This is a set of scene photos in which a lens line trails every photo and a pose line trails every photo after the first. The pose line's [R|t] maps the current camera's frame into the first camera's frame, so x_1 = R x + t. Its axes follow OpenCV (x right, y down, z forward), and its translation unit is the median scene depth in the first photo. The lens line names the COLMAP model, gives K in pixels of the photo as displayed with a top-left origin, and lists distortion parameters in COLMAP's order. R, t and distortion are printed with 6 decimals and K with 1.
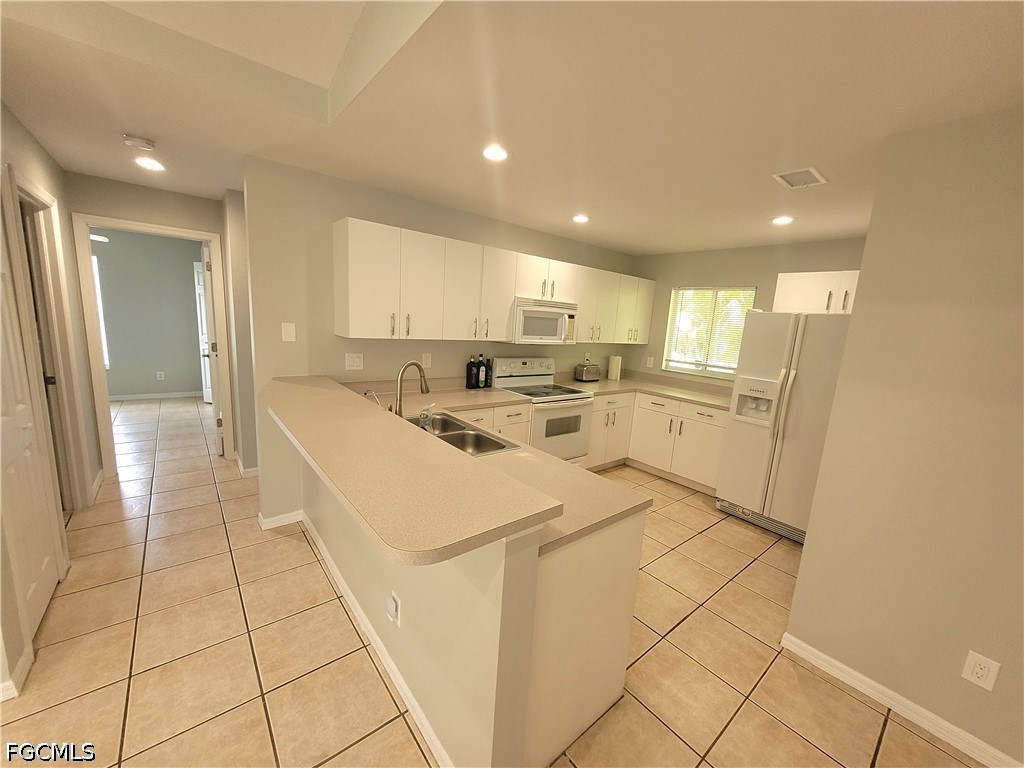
lens RADIAL K [[399.8, 0, 523.7], [0, 399.8, 389.0], [0, 0, 1]] dist [-0.001556, -0.000564]
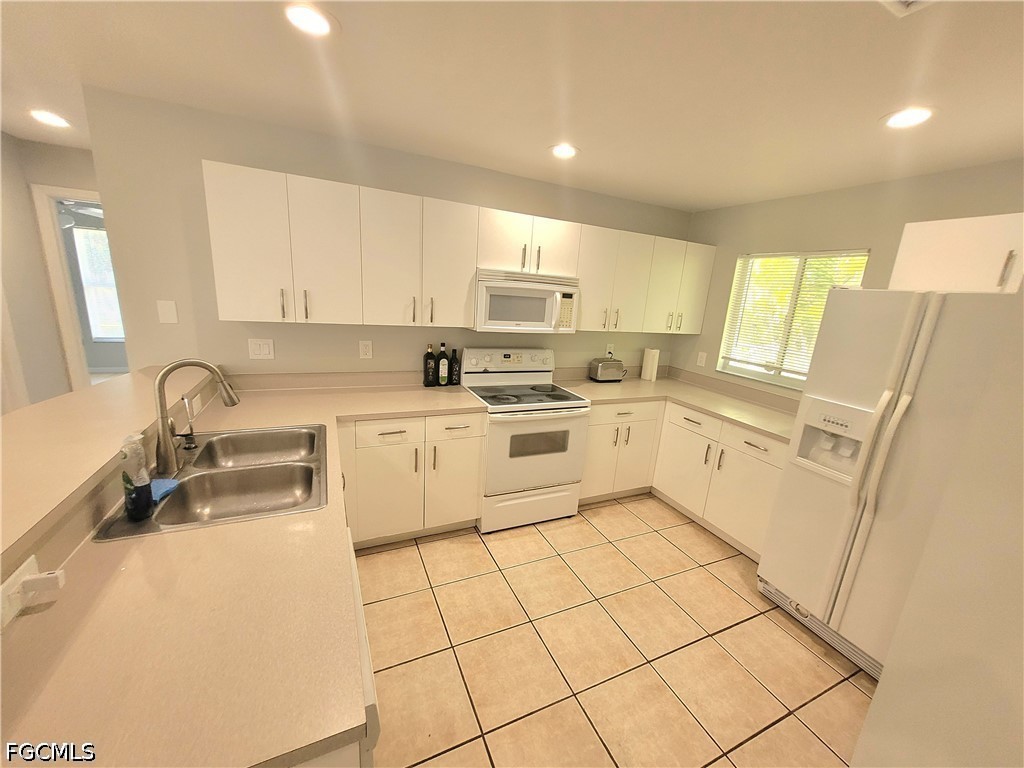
lens RADIAL K [[399.8, 0, 523.7], [0, 399.8, 389.0], [0, 0, 1]] dist [-0.001556, -0.000564]
pose [[0.968145, 0.063112, -0.242307, 0.238209], [-0.051038, 0.997137, 0.055791, -0.048149], [0.245134, -0.041646, 0.968594, 0.269506]]
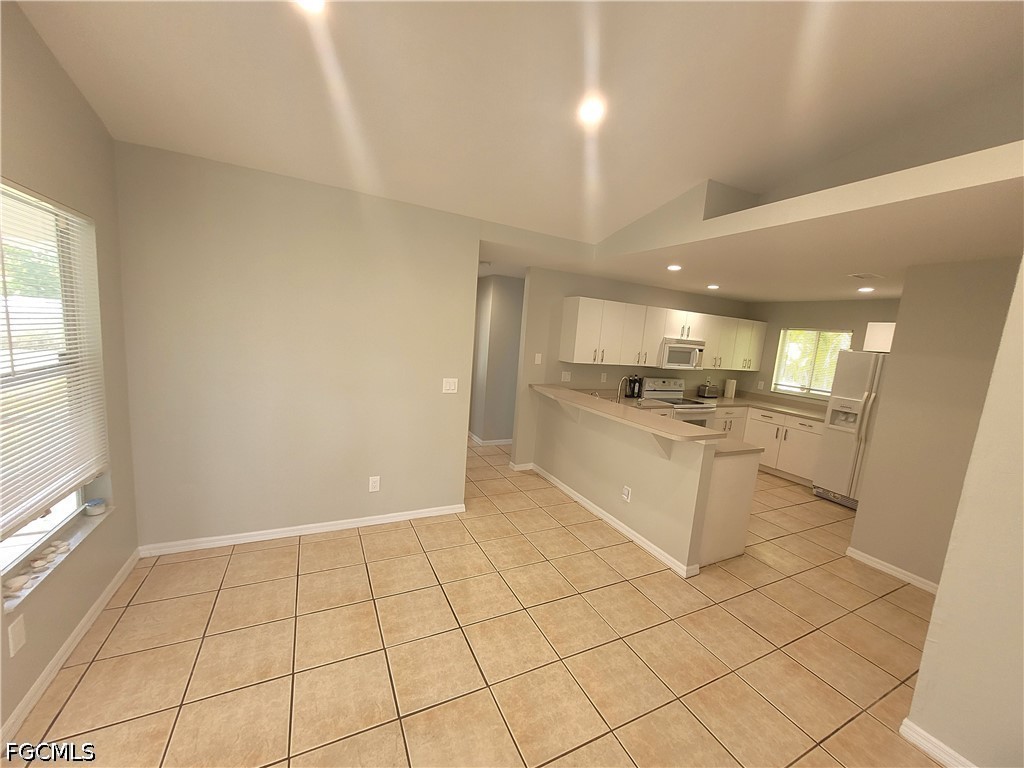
lens RADIAL K [[399.8, 0, 523.7], [0, 399.8, 389.0], [0, 0, 1]] dist [-0.001556, -0.000564]
pose [[0.974481, 0.040634, -0.220760, -0.180398], [-0.051813, 0.997639, -0.045082, 0.053837], [0.218406, 0.055370, 0.974286, -0.528490]]
